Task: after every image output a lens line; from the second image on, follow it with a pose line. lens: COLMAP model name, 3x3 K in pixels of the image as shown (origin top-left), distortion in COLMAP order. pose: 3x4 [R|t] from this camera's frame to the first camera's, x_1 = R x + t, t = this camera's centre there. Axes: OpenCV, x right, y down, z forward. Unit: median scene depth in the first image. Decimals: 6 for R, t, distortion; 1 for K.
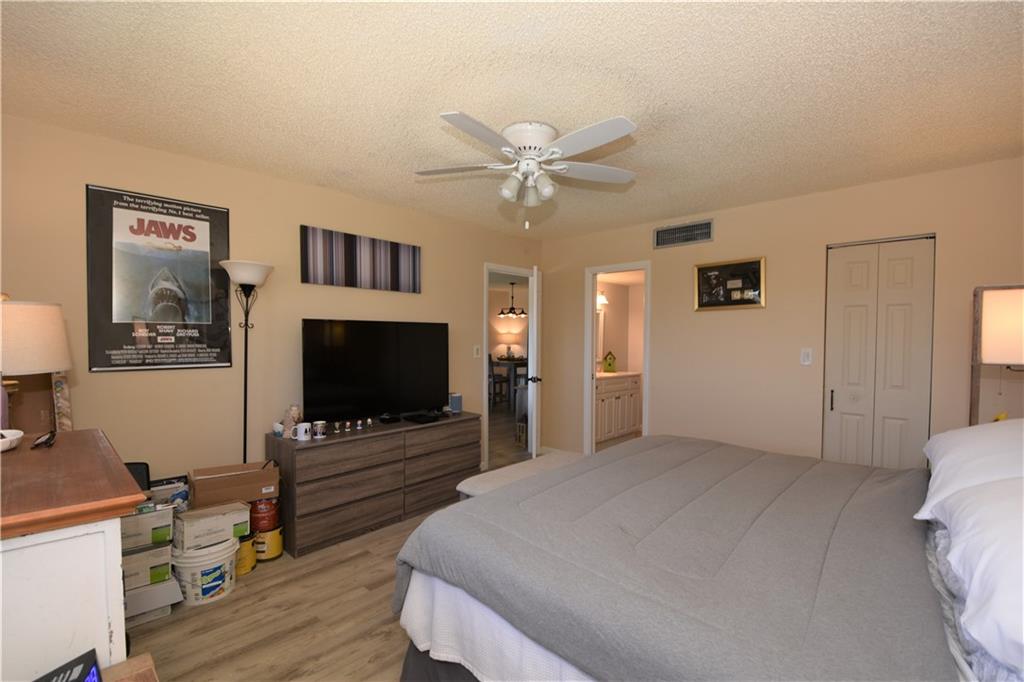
lens RADIAL K [[451.3, 0, 512.7], [0, 451.3, 351.9], [0, 0, 1]] dist [0.013908, -0.019206]
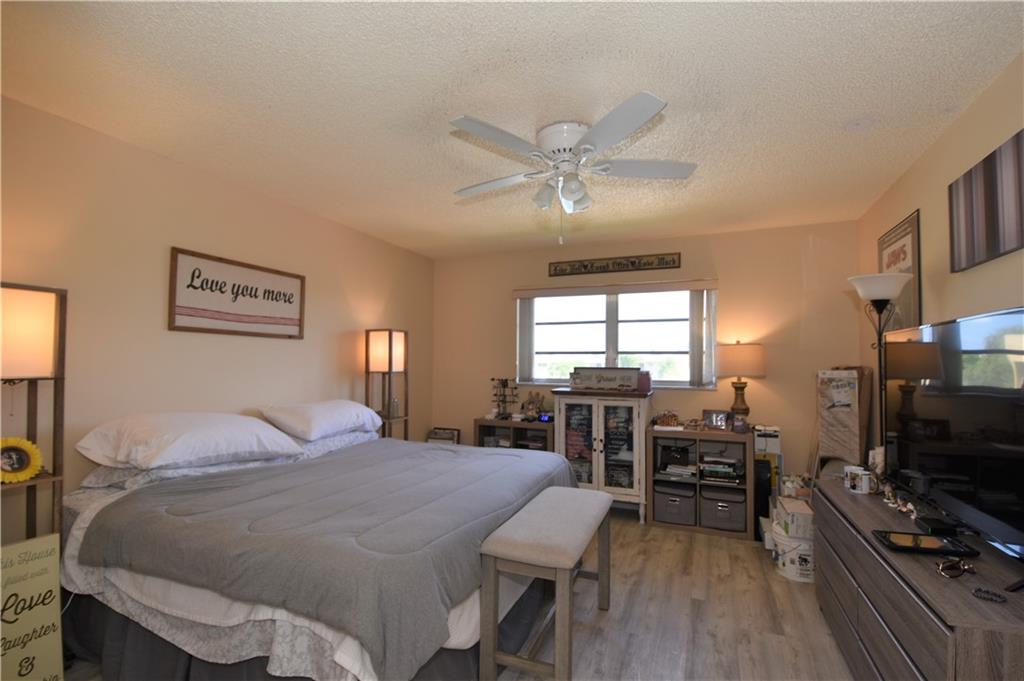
lens RADIAL K [[473.1, 0, 512.2], [0, 473.1, 349.0], [0, 0, 1]] dist [0.002009, -0.000355]
pose [[-0.935898, -0.022000, -0.351583, 0.350464], [-0.022379, 0.999745, -0.002985, -0.028723], [0.351559, 0.005074, -0.936152, 1.386630]]
